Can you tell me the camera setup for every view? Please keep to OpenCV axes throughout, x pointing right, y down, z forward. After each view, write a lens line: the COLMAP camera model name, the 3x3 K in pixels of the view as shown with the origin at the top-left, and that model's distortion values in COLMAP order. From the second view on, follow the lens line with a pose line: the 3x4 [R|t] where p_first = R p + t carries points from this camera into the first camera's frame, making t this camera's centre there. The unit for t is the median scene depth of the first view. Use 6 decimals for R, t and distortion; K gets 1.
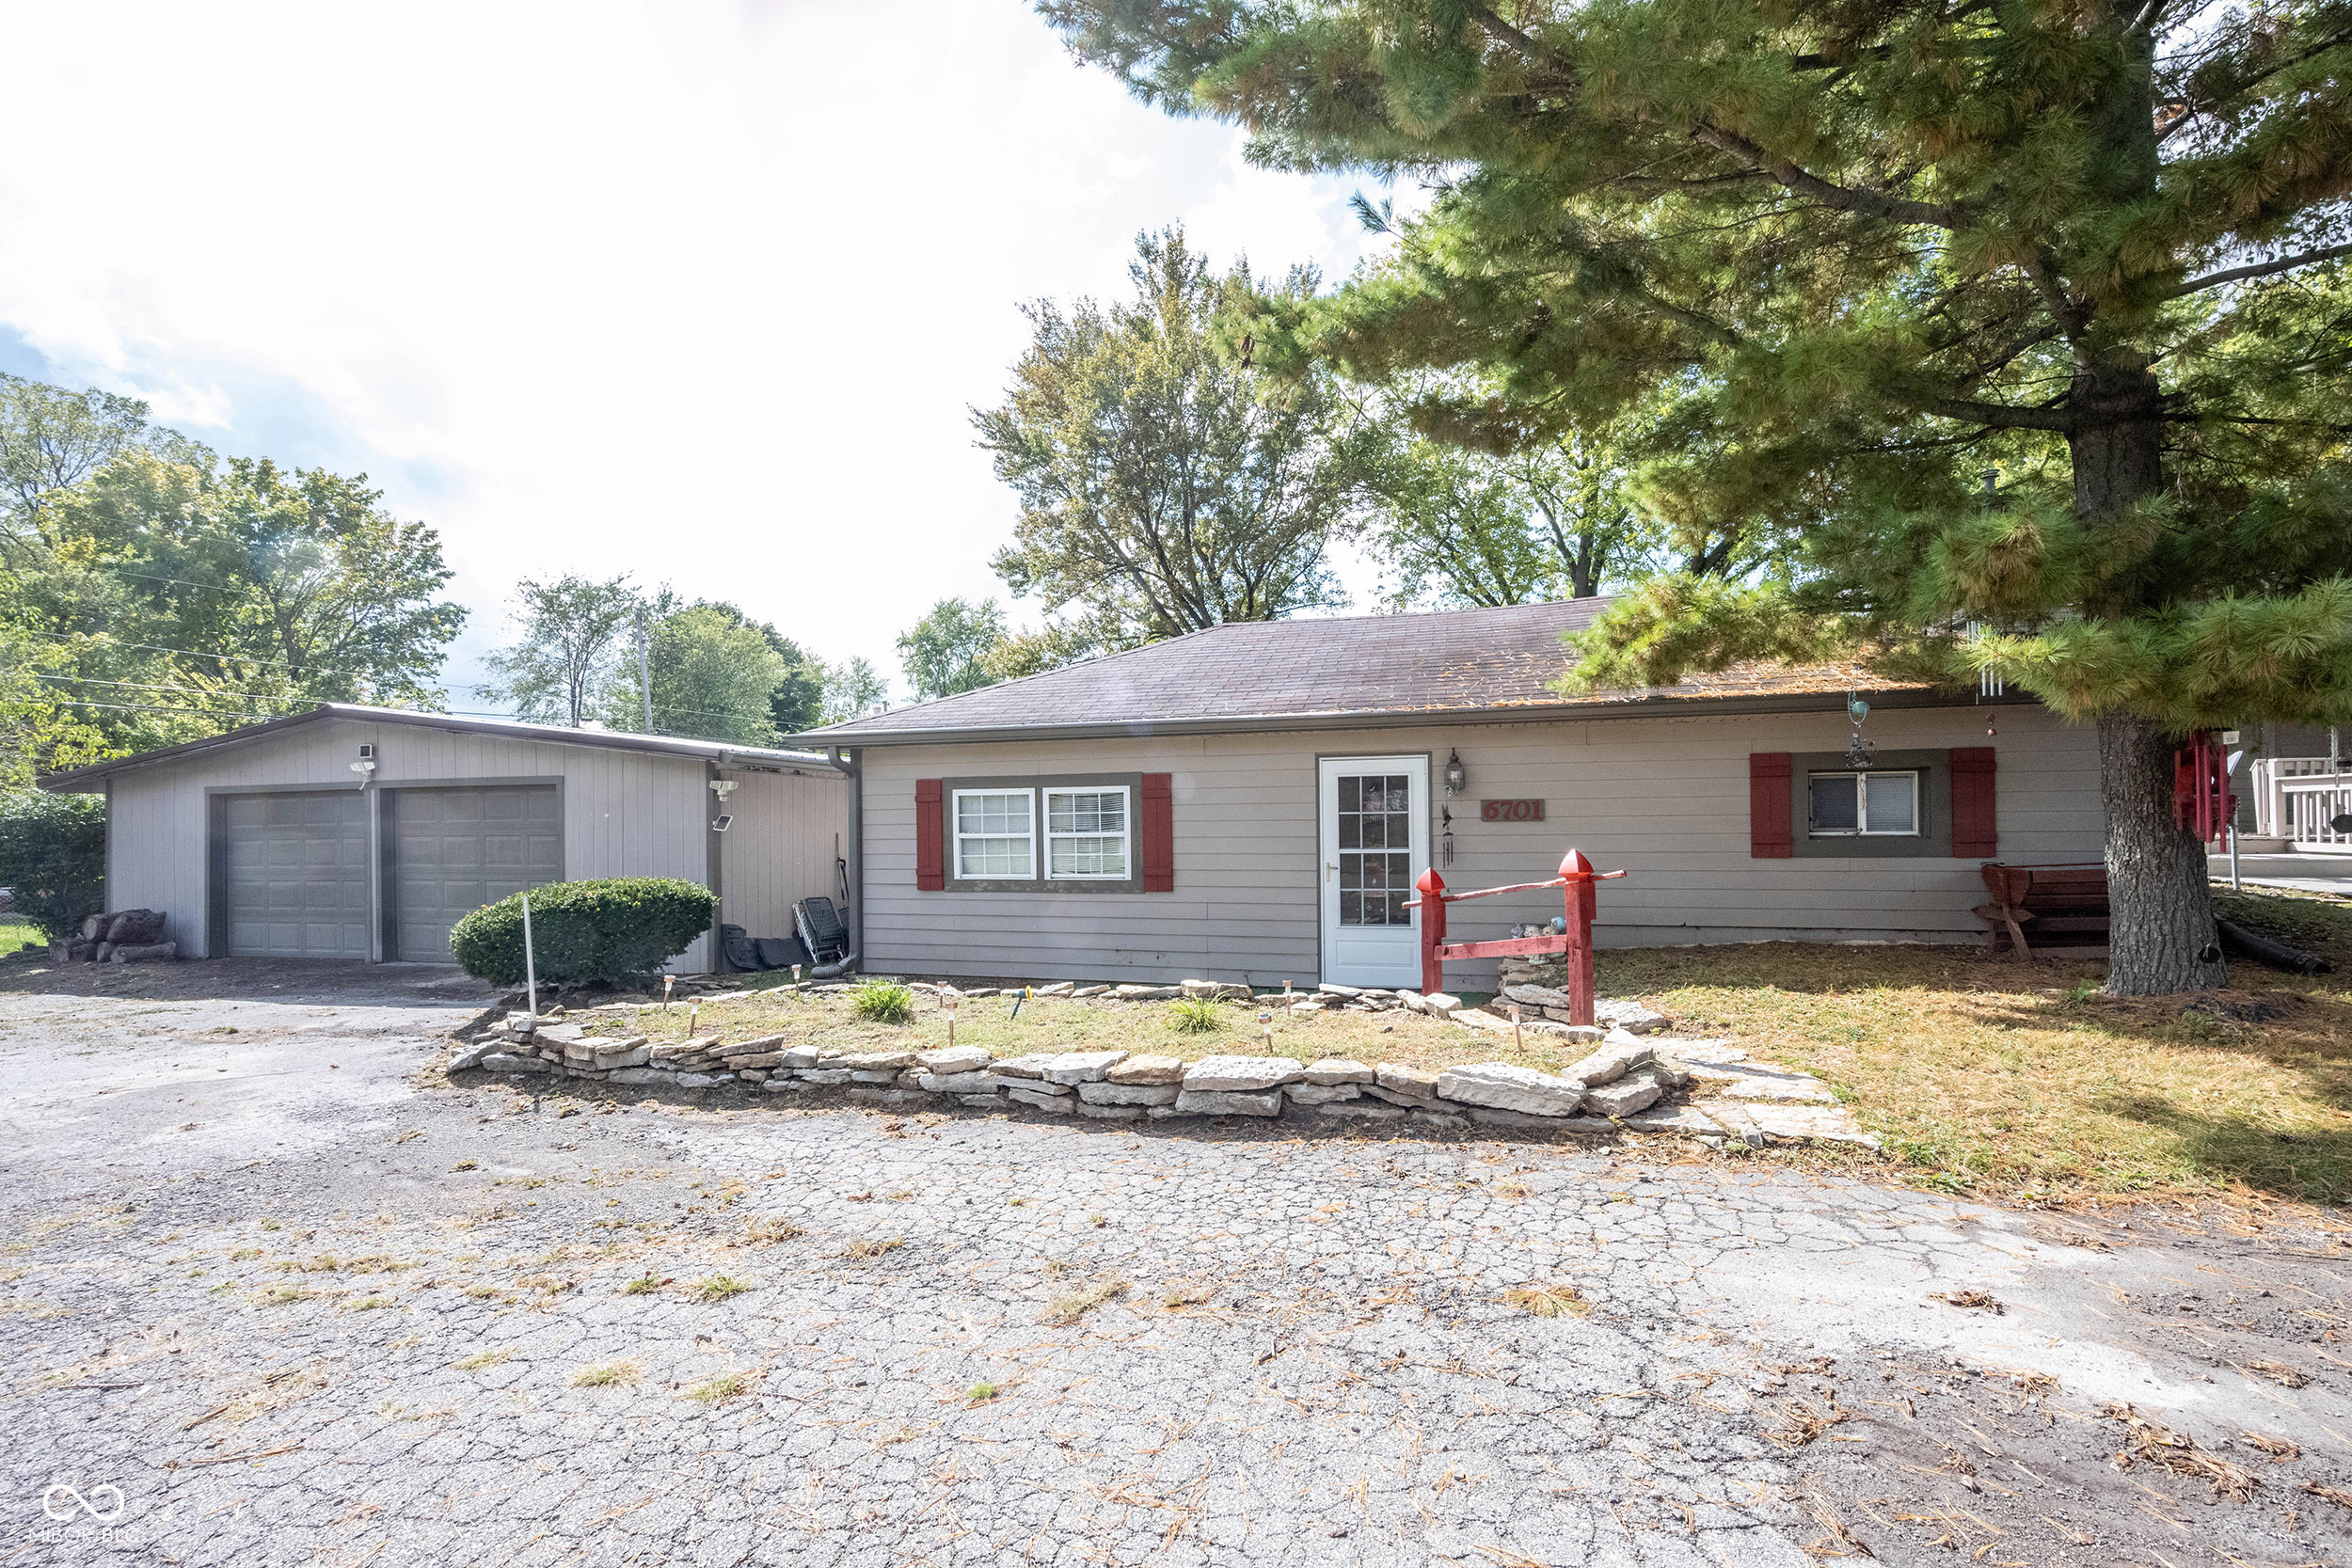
lens RADIAL K [[936.5, 0, 1173.1], [0, 936.5, 781.5], [0, 0, 1]] dist [-0.000430, 0.000007]
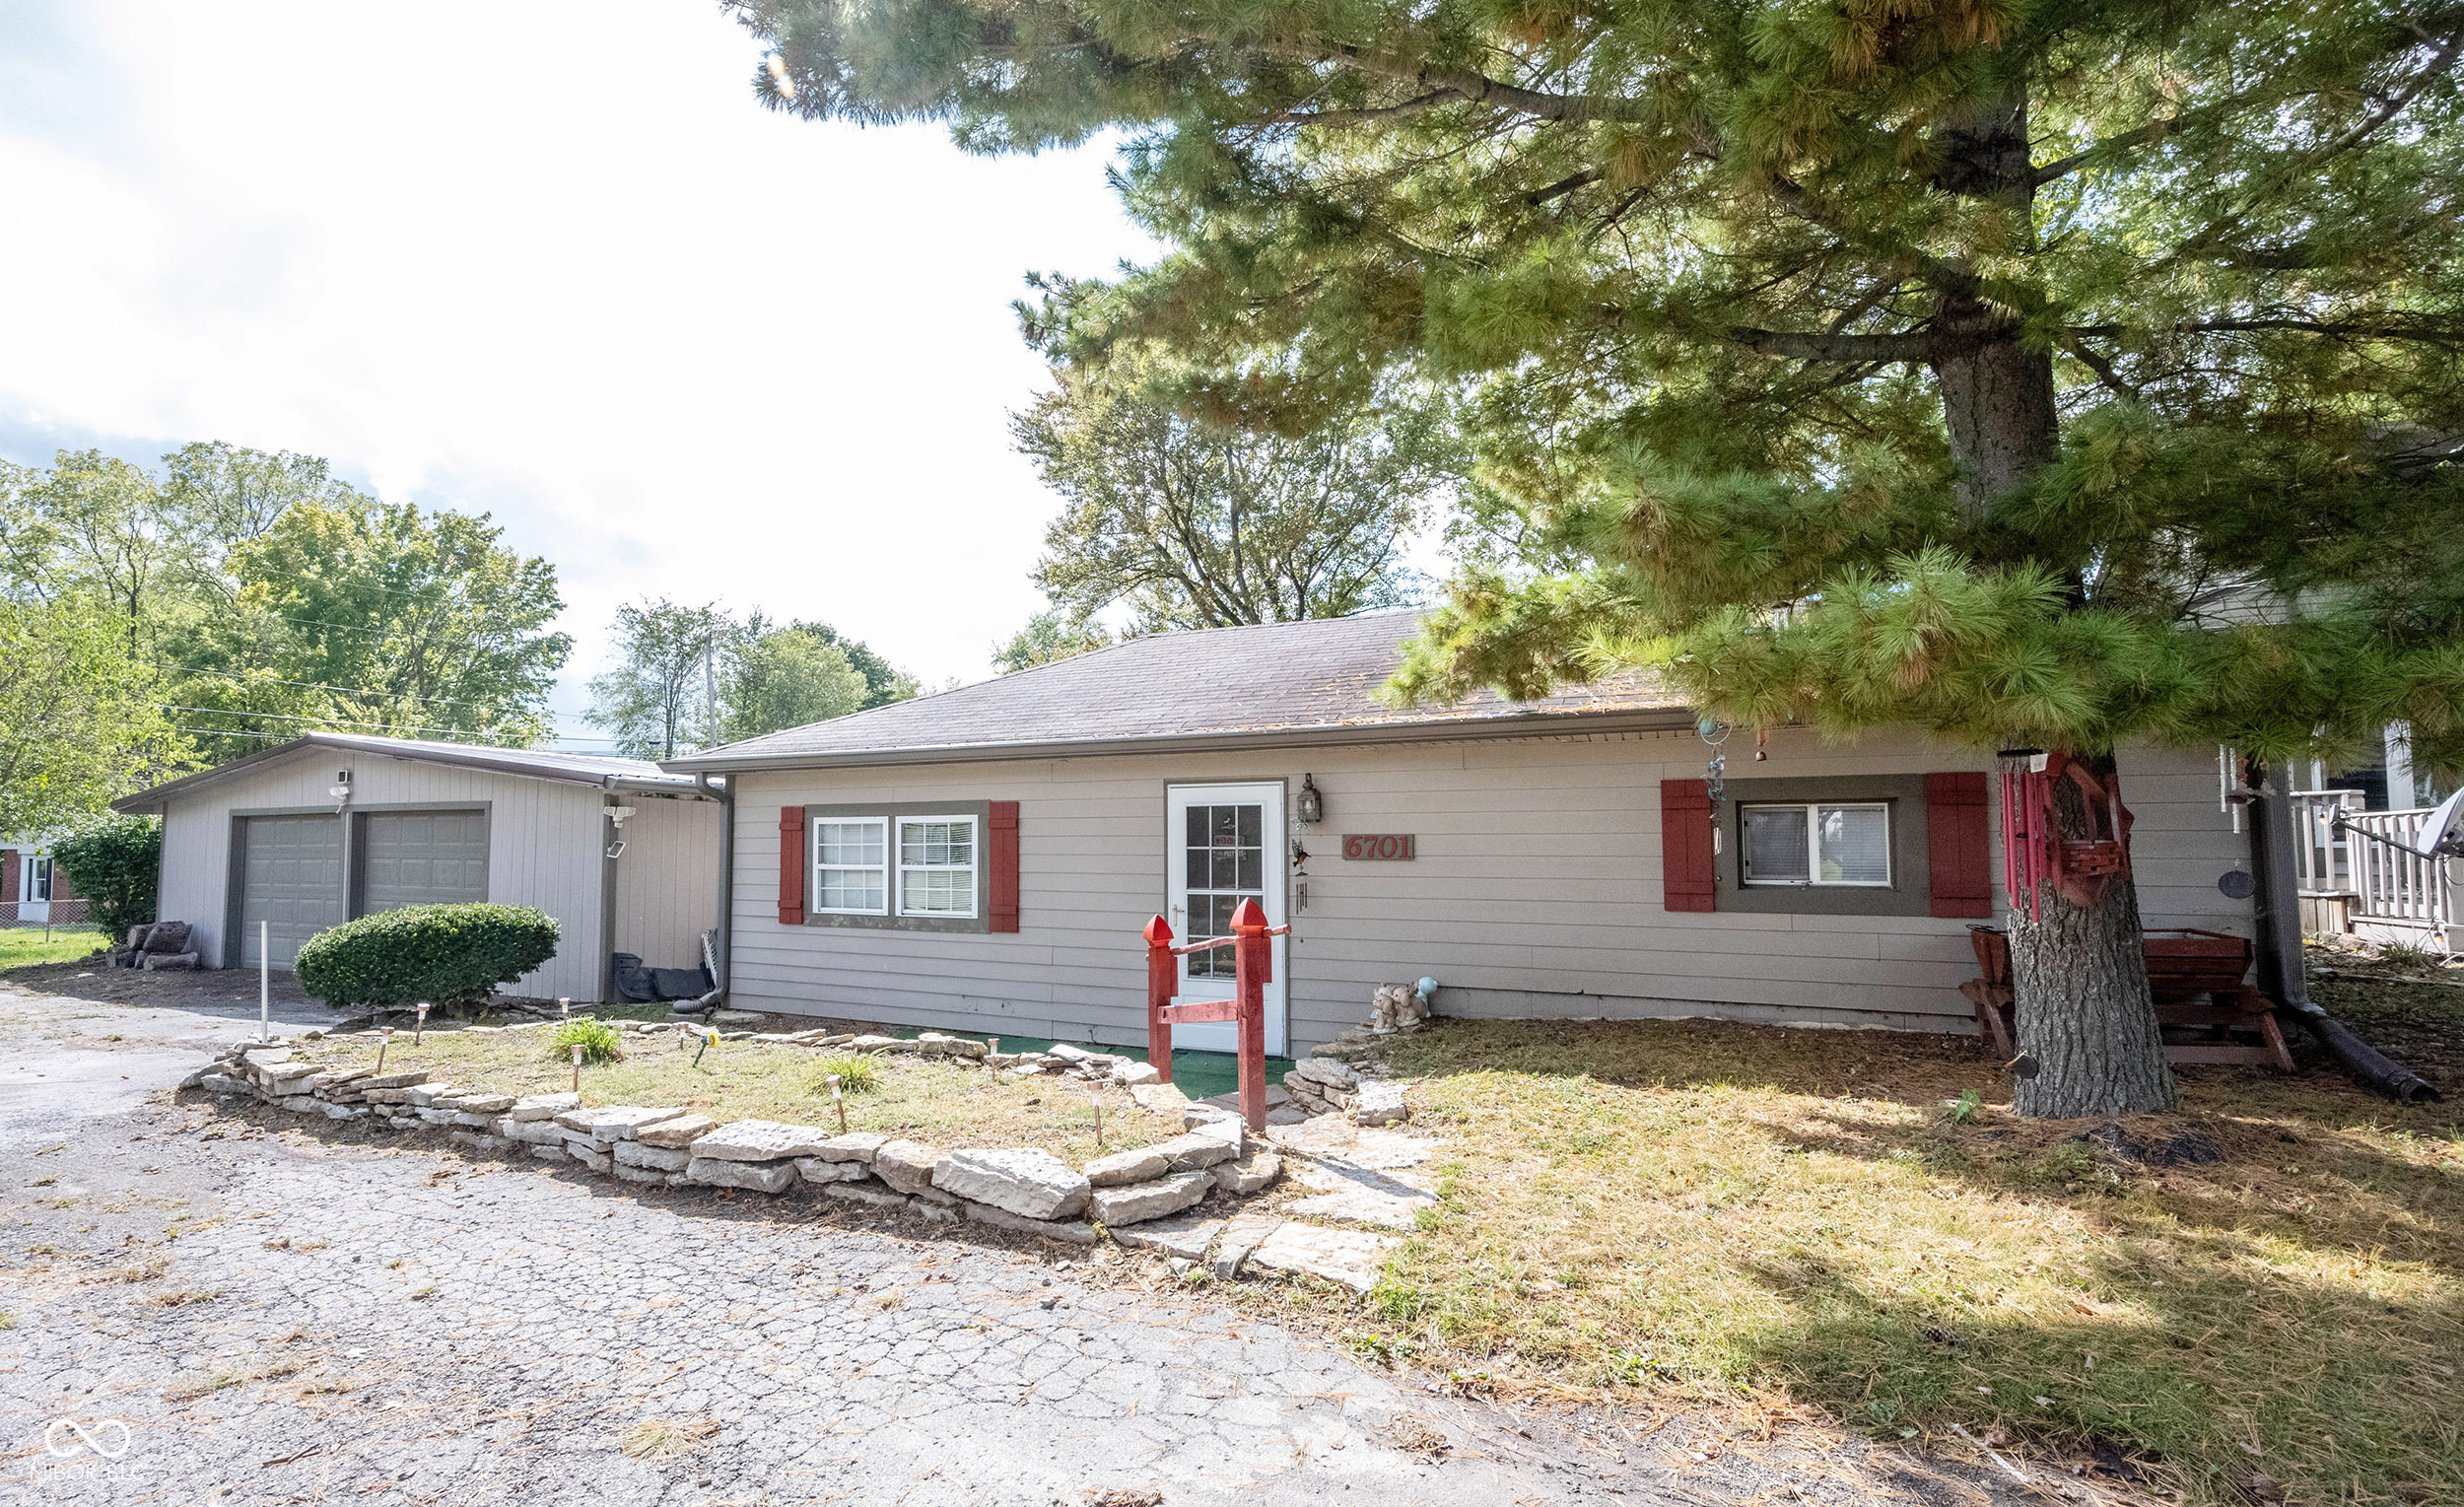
lens RADIAL K [[1033.6, 0, 1232.0], [0, 1033.6, 753.5], [0, 0, 1]] dist [-0.000355, -0.000243]
pose [[0.981495, -0.004722, -0.191431, 0.411192], [-0.004511, 0.998848, -0.047771, -0.008717], [0.191436, 0.047750, 0.980343, 0.056220]]
